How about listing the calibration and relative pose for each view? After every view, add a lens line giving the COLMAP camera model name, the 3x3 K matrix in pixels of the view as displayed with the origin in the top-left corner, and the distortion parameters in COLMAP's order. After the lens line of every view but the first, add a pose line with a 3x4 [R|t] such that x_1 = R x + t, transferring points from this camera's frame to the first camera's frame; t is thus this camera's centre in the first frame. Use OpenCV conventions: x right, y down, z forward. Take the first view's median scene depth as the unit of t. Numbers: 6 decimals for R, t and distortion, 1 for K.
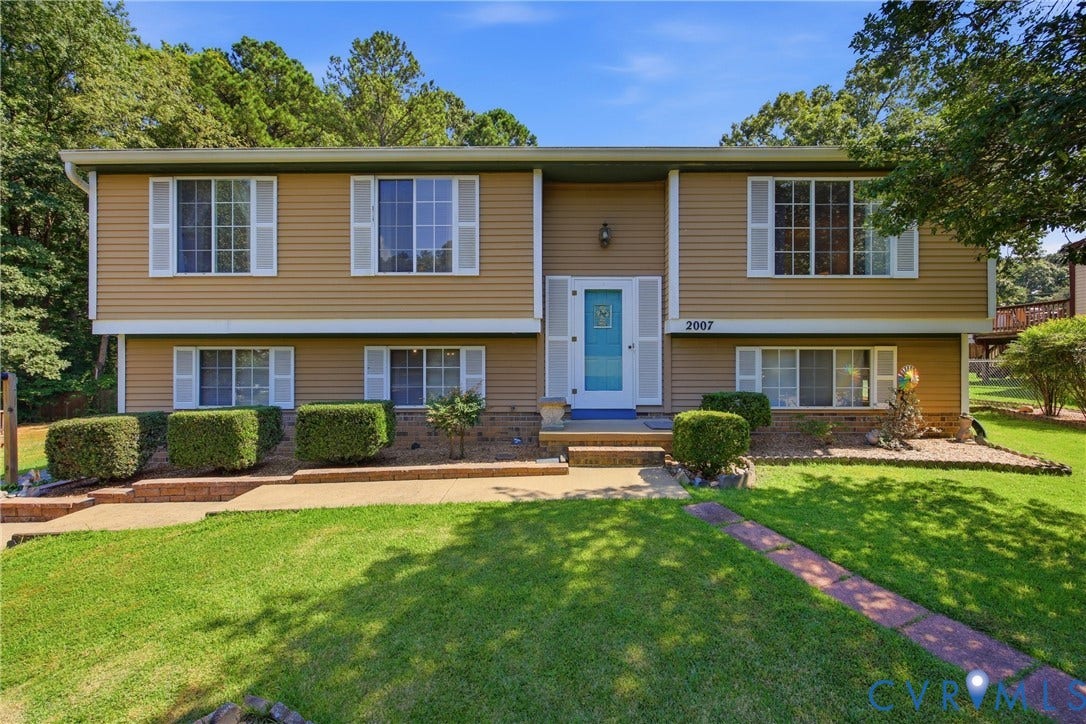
lens RADIAL K [[468.9, 0, 546.4], [0, 468.9, 357.9], [0, 0, 1]] dist [0.004316, -0.000773]
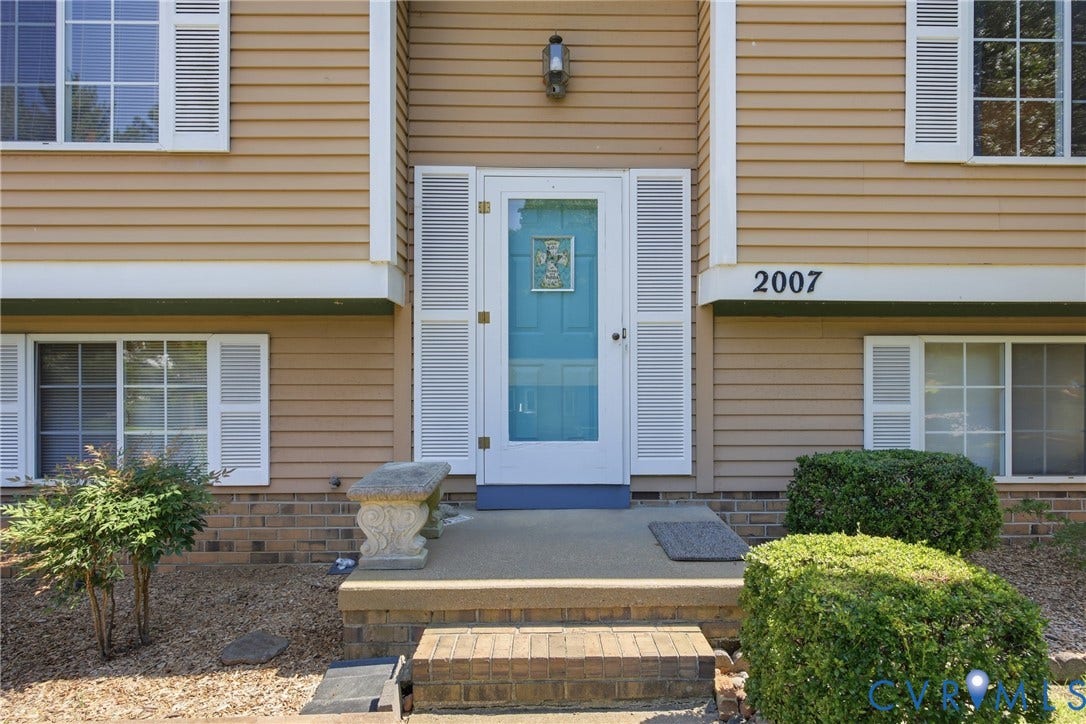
lens RADIAL K [[562.5, 0, 548.9], [0, 562.5, 364.8], [0, 0, 1]] dist [0.000406, 0.000477]
pose [[0.999599, -0.000490, 0.028319, 0.109156], [0.000455, 0.999999, 0.001245, 0.001203], [-0.028320, -0.001231, 0.999598, 0.525144]]
